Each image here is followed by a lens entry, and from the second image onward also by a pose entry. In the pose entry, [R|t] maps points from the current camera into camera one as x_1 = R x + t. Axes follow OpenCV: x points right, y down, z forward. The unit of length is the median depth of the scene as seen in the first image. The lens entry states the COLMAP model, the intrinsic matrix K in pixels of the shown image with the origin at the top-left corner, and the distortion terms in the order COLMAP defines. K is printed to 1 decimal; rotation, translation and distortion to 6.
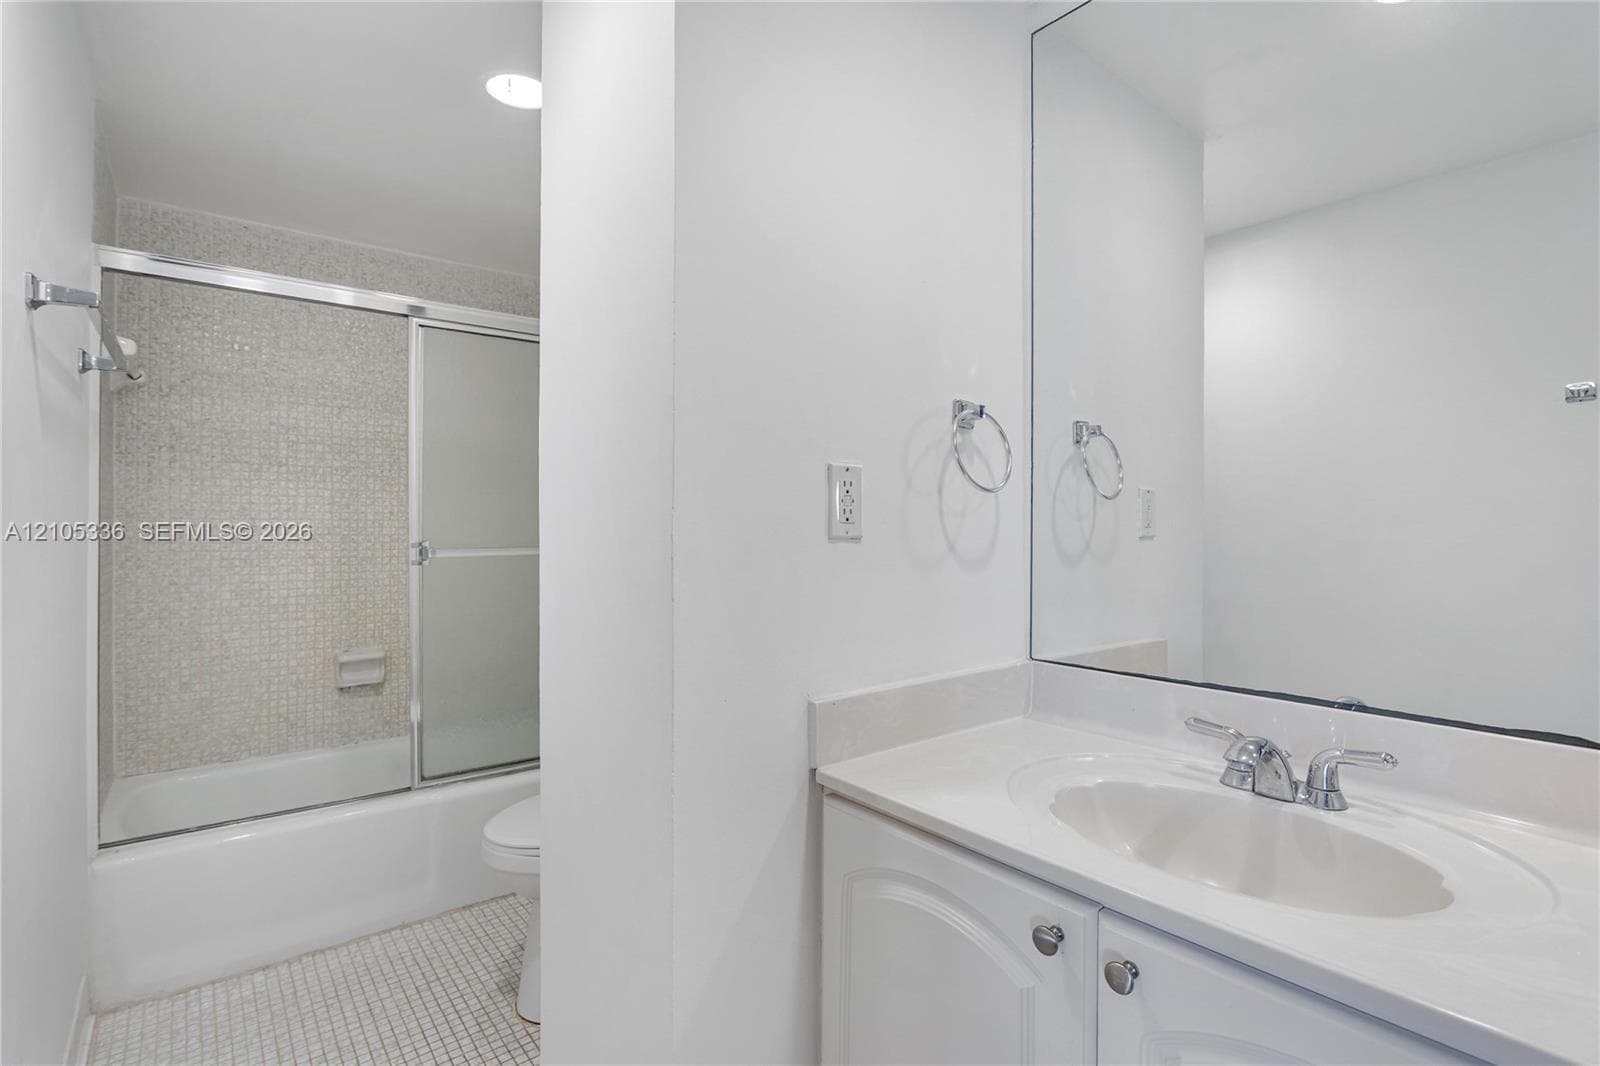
lens RADIAL K [[771.5, 0, 801.9], [0, 771.5, 528.9], [0, 0, 1]] dist [-0.005140, 0.007223]
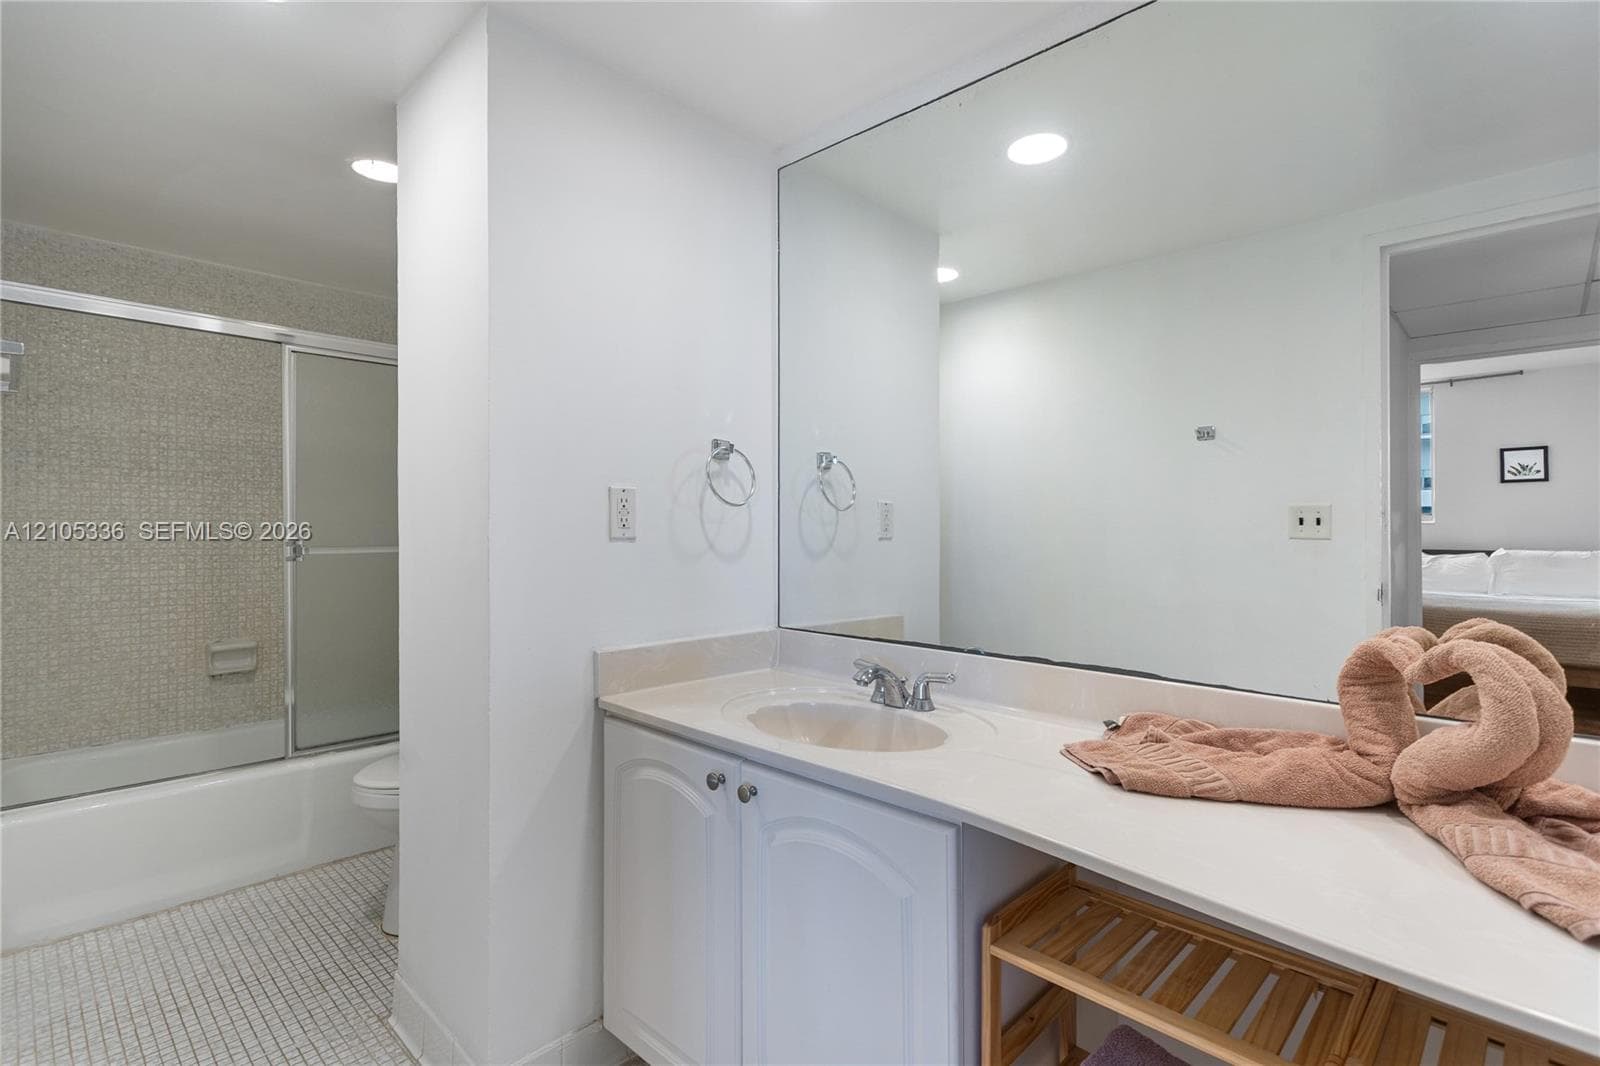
lens RADIAL K [[771.5, 0, 809.4], [0, 771.5, 538.6], [0, 0, 1]] dist [-0.005140, 0.007223]
pose [[0.990259, 0.002619, 0.139210, 0.146094], [-0.004194, 0.999930, 0.011025, -0.003911], [-0.139172, -0.011502, 0.990201, -0.335004]]
